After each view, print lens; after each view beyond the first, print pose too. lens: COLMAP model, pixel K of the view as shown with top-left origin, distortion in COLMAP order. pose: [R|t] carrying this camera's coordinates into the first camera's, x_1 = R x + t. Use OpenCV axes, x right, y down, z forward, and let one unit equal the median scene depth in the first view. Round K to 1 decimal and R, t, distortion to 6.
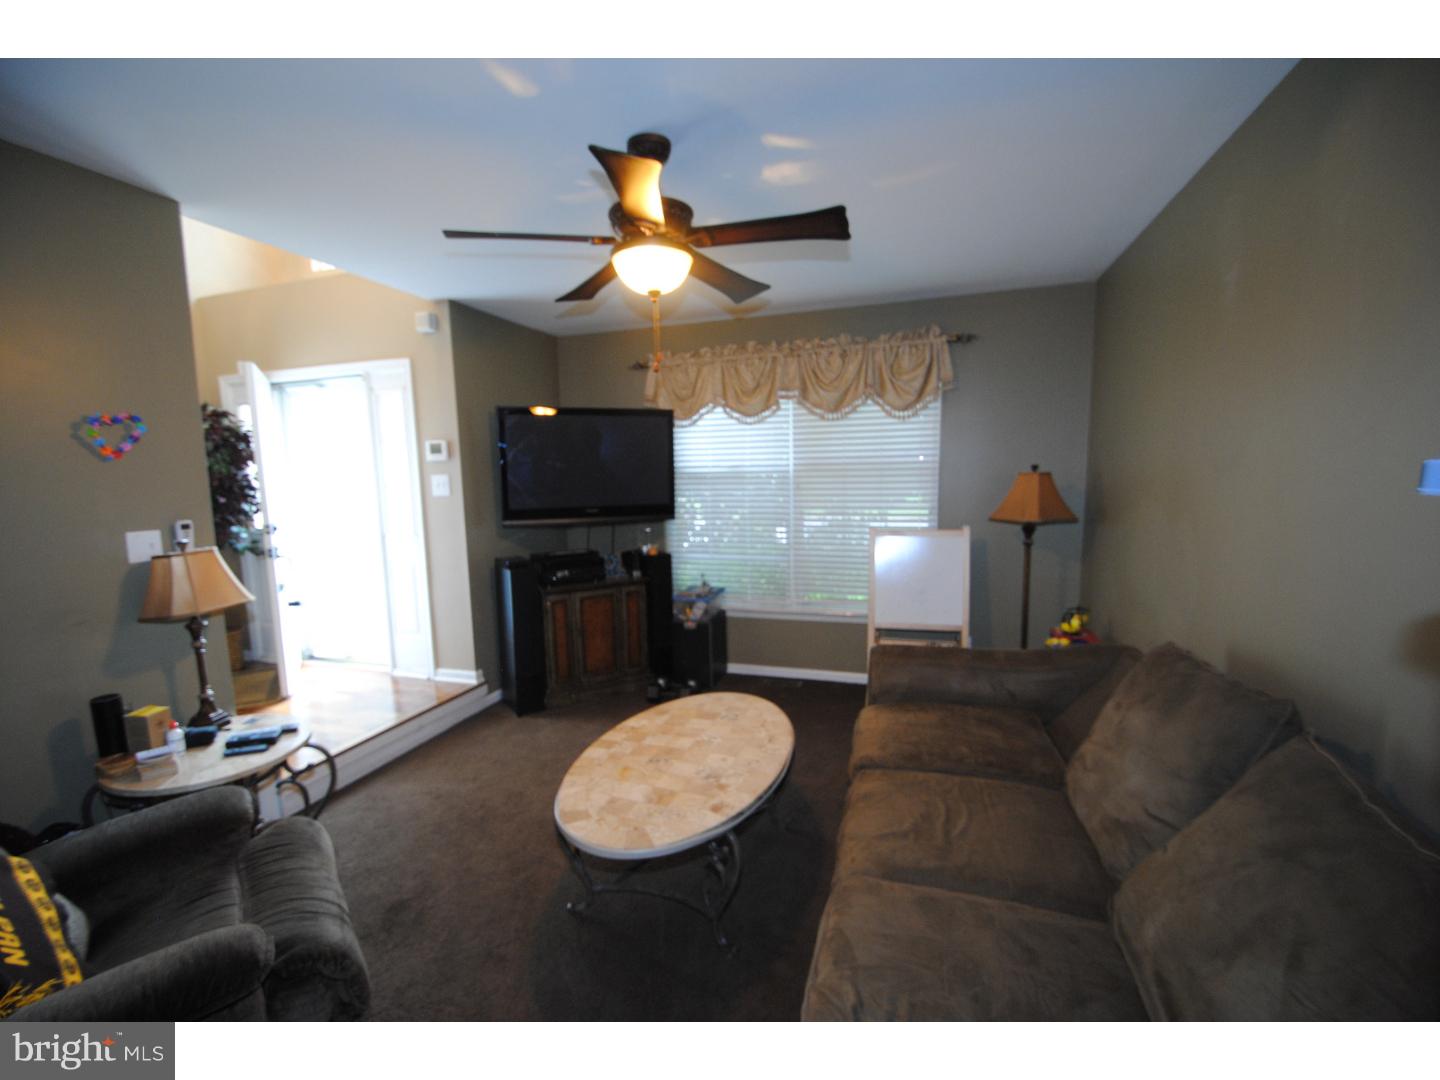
lens RADIAL K [[644.3, 0, 717.0], [0, 644.3, 542.2], [0, 0, 1]] dist [-0.001828, -0.000096]
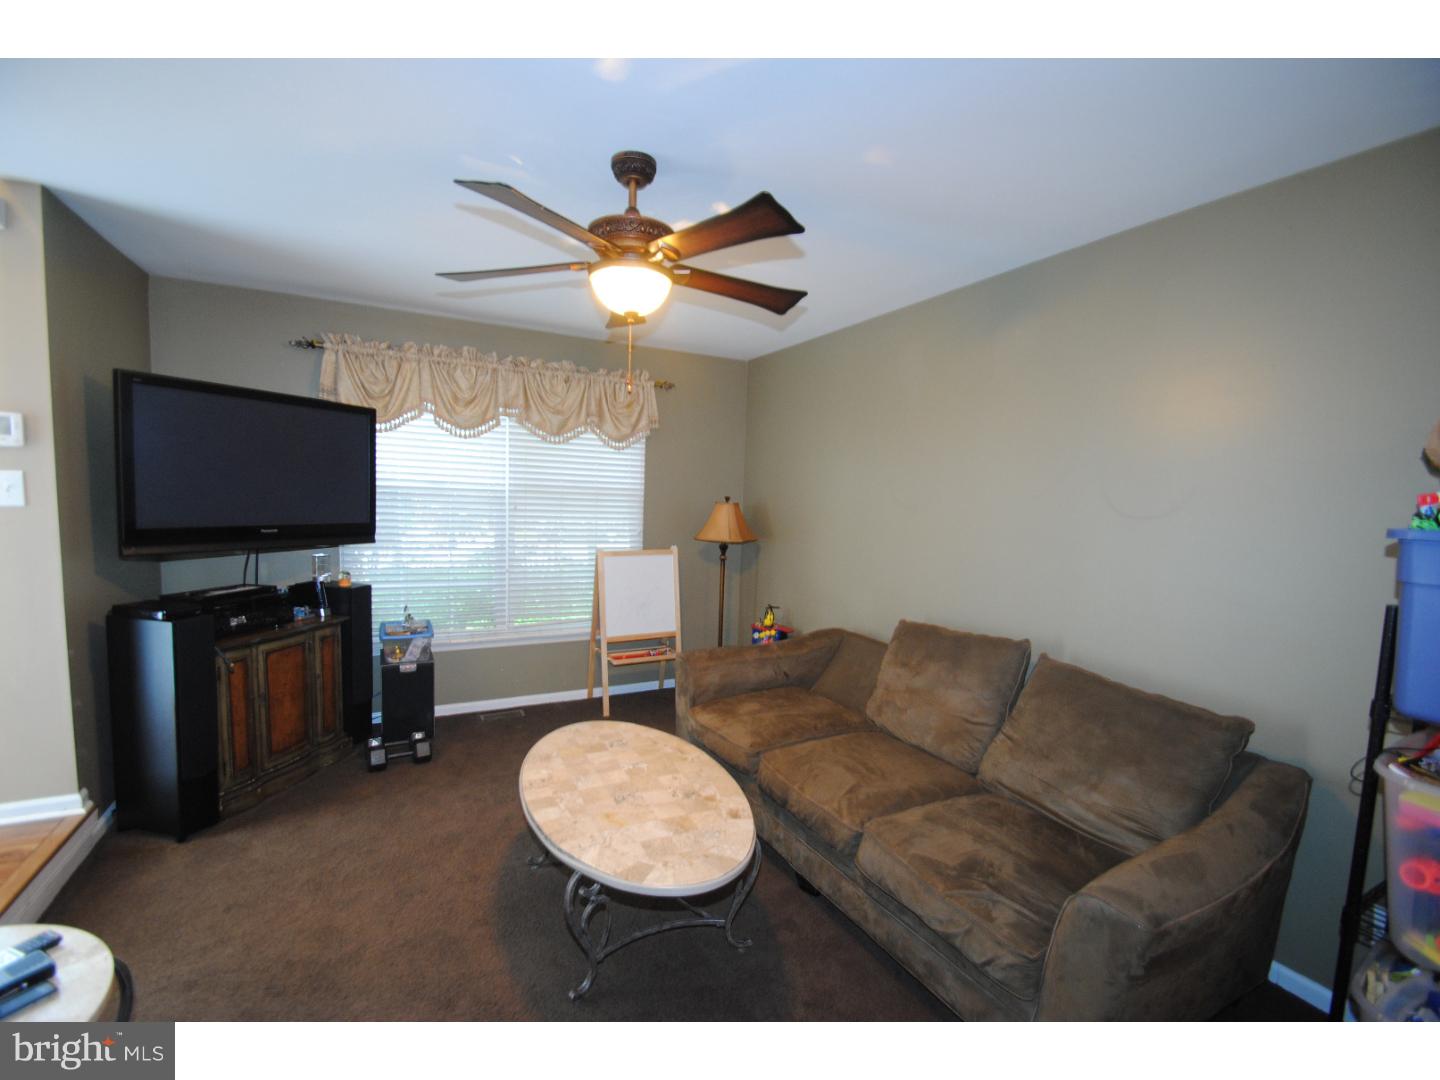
lens RADIAL K [[632.8, 0, 717.2], [0, 632.8, 554.0], [0, 0, 1]] dist [0.000371, -0.000283]
pose [[0.691214, -0.020180, 0.722369, -0.368691], [0.027710, 0.999615, 0.001410, -0.010640], [-0.722119, 0.019042, 0.691507, 0.137580]]
